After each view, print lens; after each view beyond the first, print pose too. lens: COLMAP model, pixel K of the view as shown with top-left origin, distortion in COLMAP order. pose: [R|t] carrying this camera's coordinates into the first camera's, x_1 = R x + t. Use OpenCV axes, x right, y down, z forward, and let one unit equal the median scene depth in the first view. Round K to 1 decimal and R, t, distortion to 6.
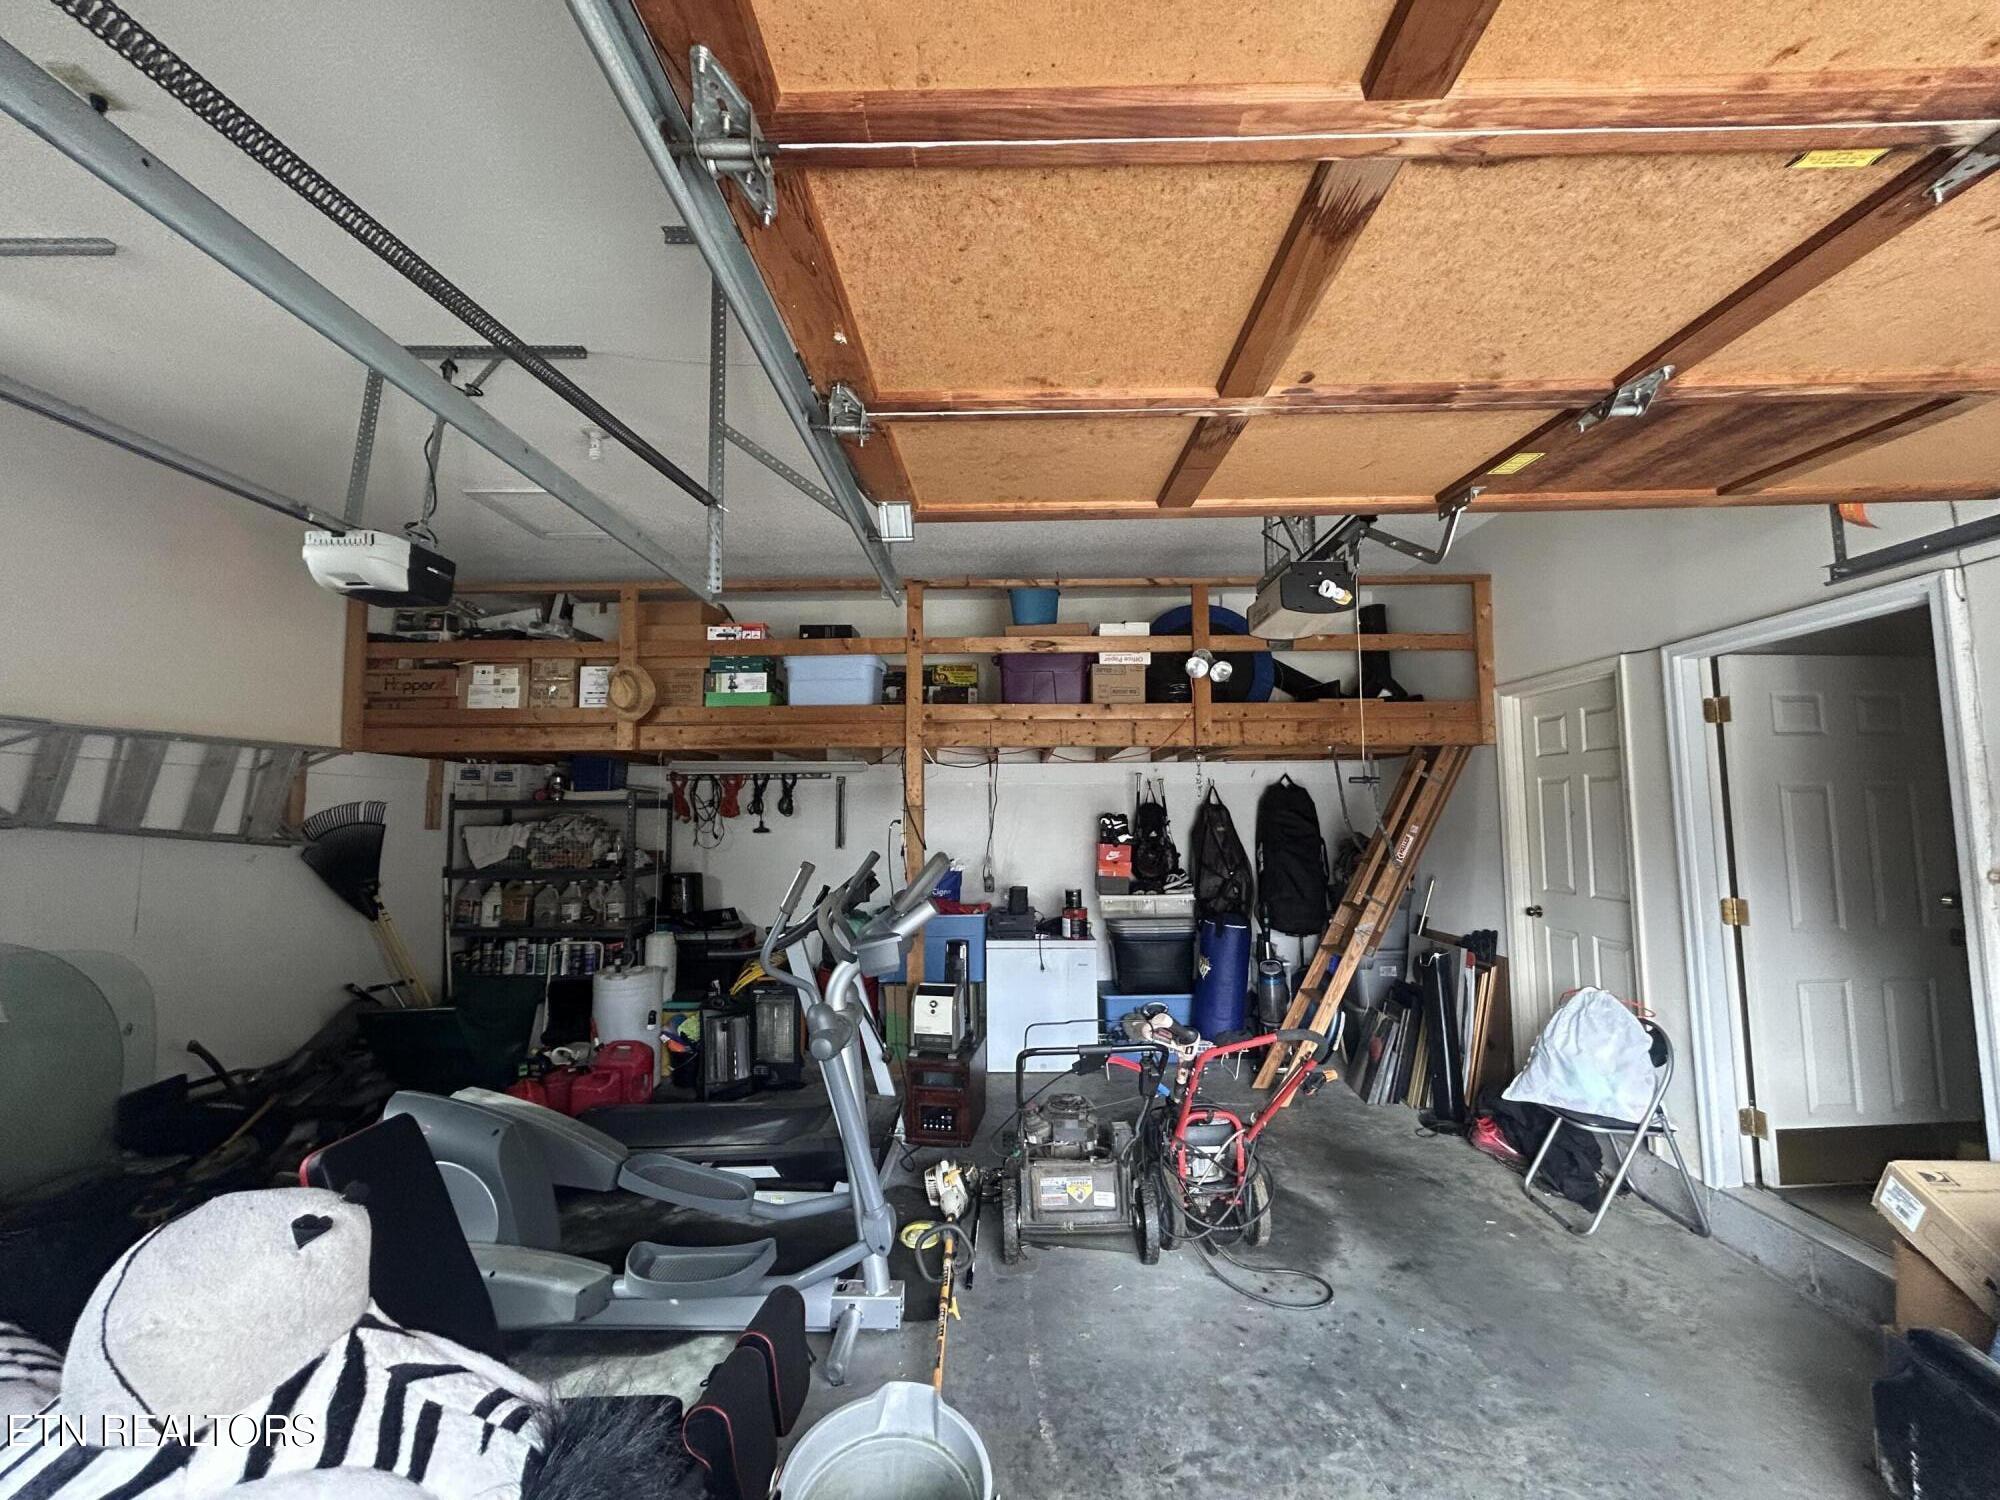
lens RADIAL K [[809.4, 0, 999.6], [0, 809.4, 746.5], [0, 0, 1]] dist [-0.002928, 0.001885]
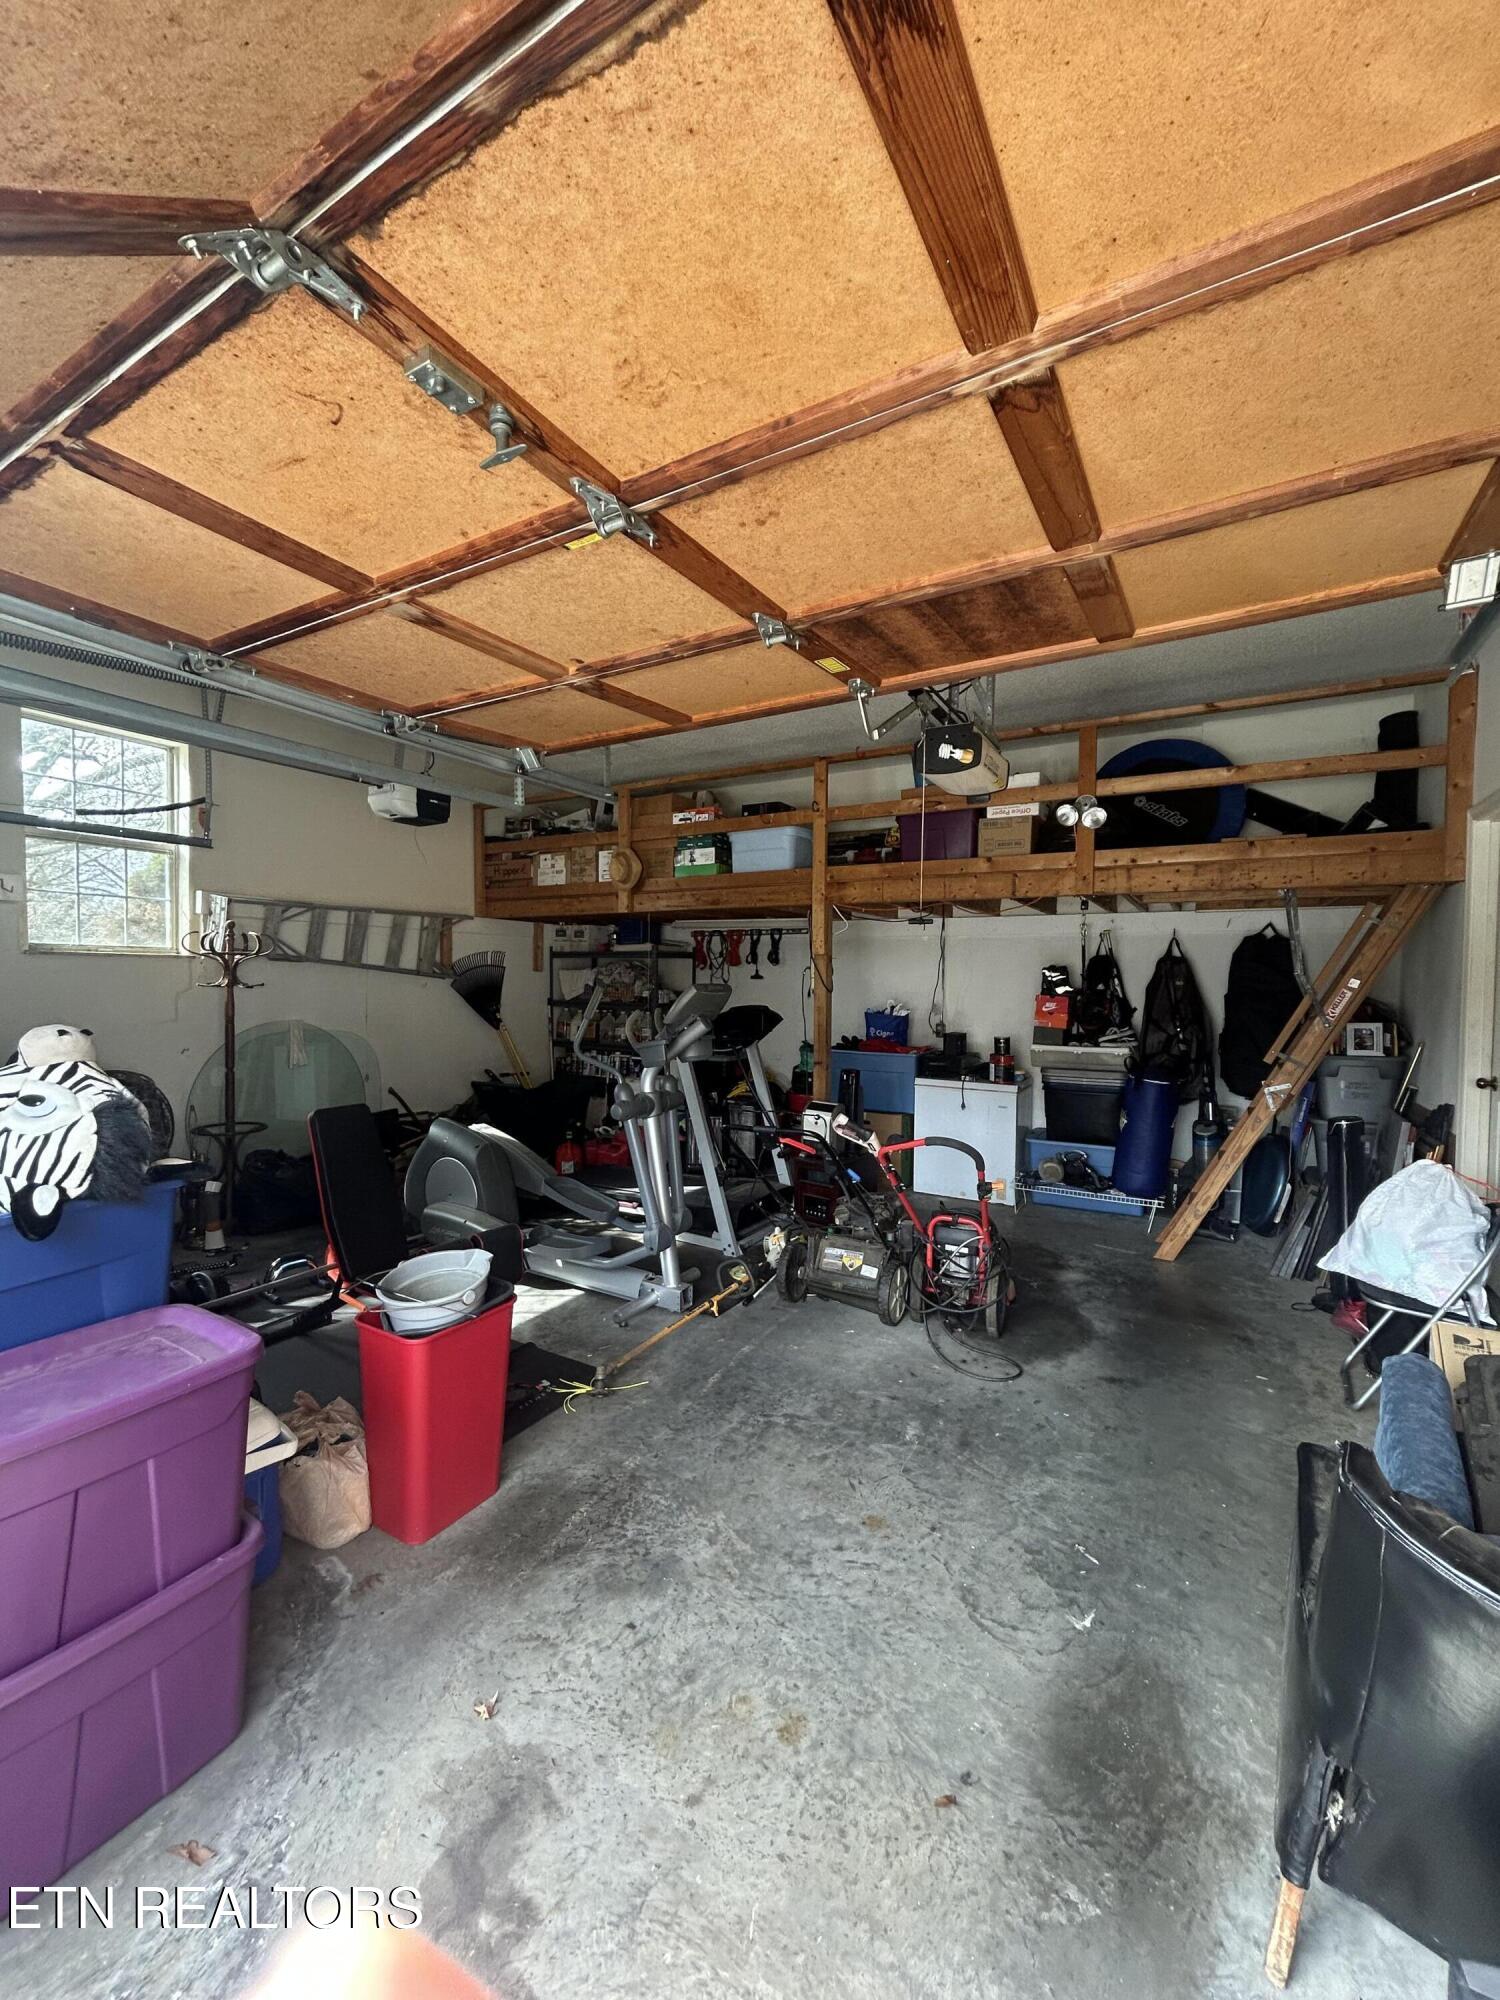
lens RADIAL K [[809.4, 0, 751.9], [0, 809.4, 998.1], [0, 0, 1]] dist [-0.002928, 0.001885]
pose [[0.870277, 0.028733, -0.491725, 0.371839], [0.026114, 0.994202, 0.104311, 0.010649], [0.491871, -0.103620, 0.864480, -0.067033]]
